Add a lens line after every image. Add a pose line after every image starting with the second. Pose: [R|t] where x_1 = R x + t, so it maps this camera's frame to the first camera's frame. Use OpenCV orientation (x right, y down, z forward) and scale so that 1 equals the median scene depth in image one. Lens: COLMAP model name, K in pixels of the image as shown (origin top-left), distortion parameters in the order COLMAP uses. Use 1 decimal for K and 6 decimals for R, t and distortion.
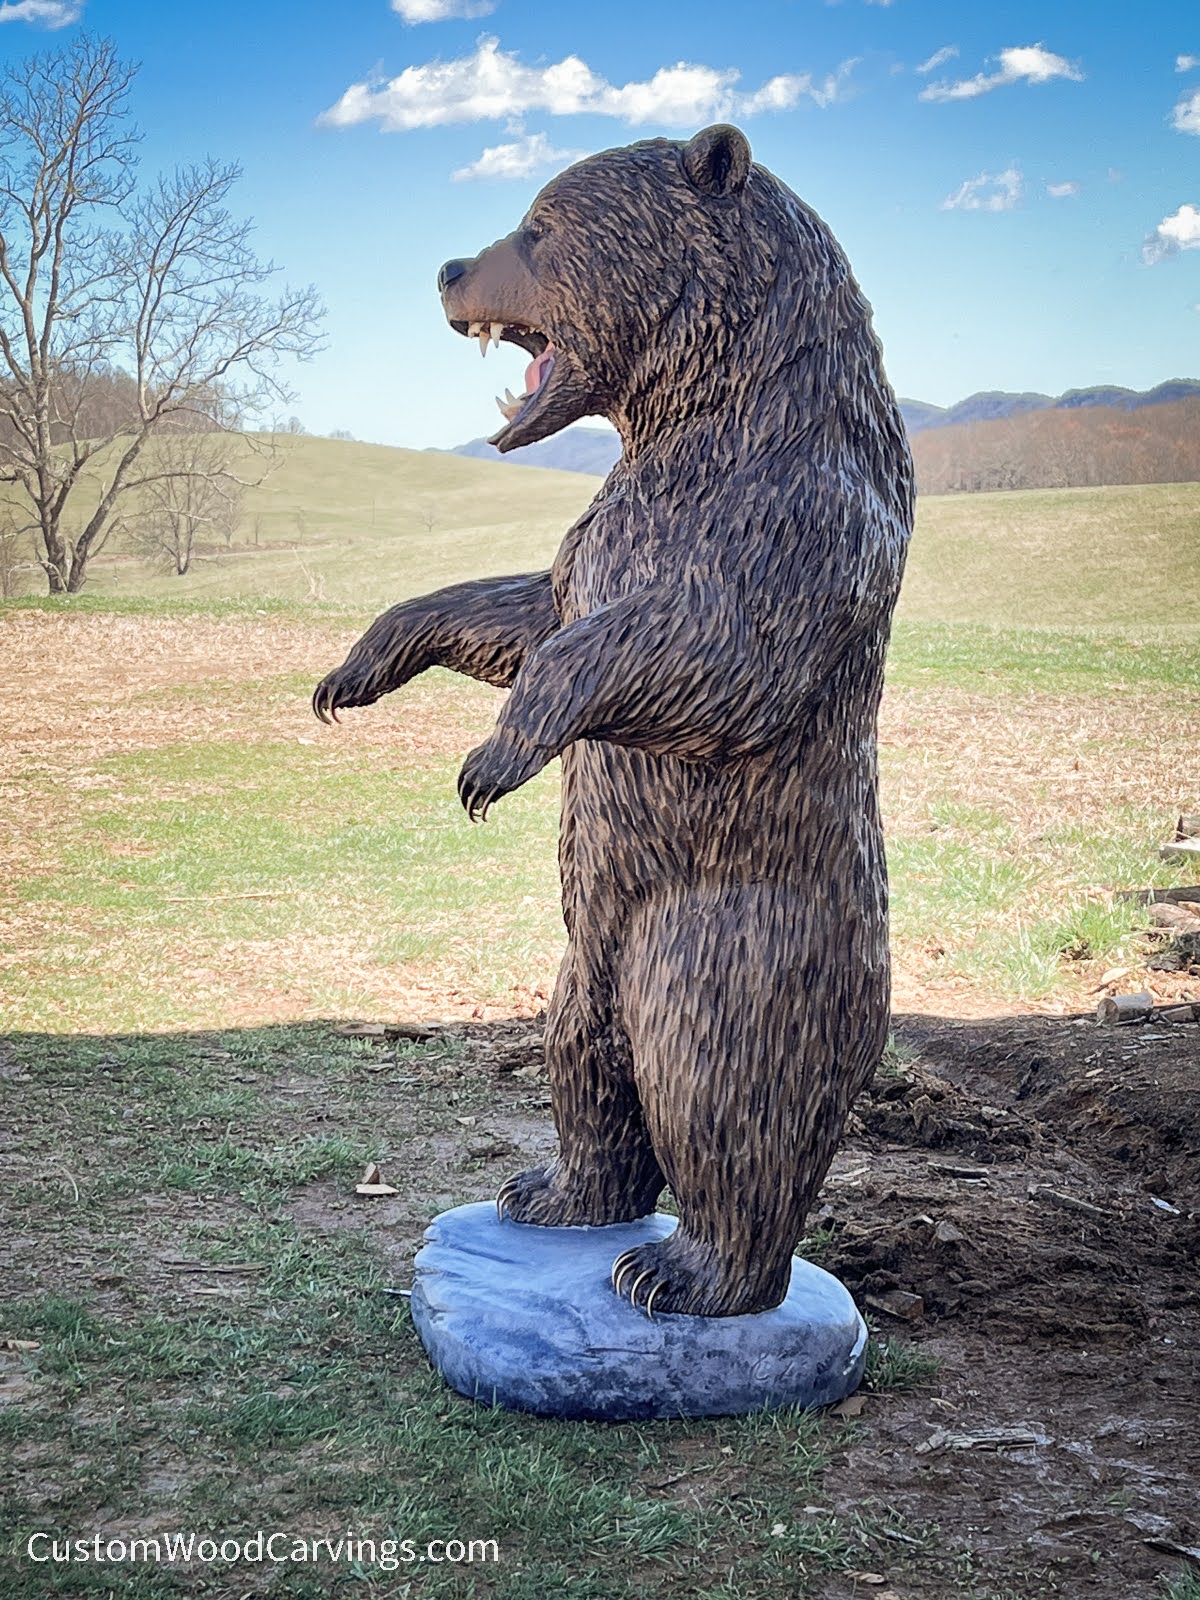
lens RADIAL K [[2848.2, 0, 600.0], [0, 2848.2, 800.0], [0, 0, 1]] dist [0.037629, 0.005239]
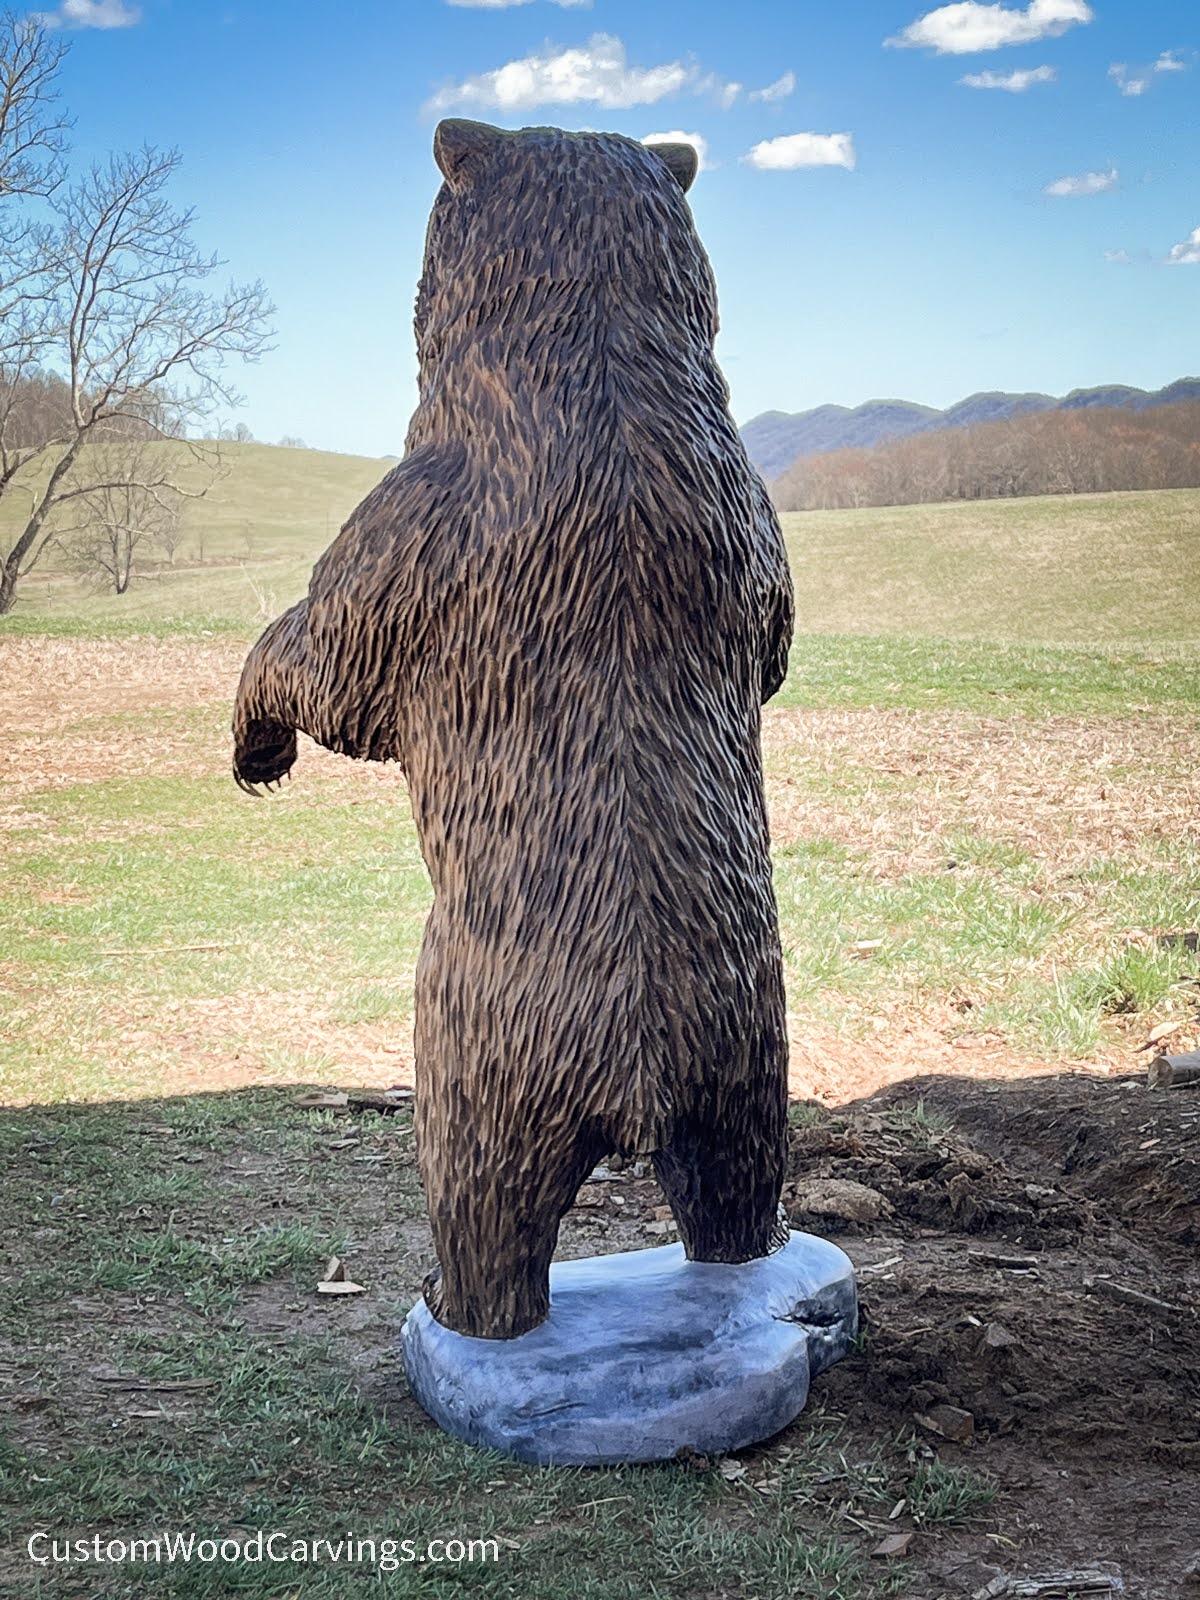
lens RADIAL K [[2520.2, 0, 600.0], [0, 2520.2, 800.0], [0, 0, 1]] dist [0.027058, -0.022211]
pose [[0.999472, -0.008534, 0.031354, -0.020335], [0.008572, 0.999963, -0.001083, -0.011346], [-0.031343, 0.001351, 0.999508, 0.206543]]
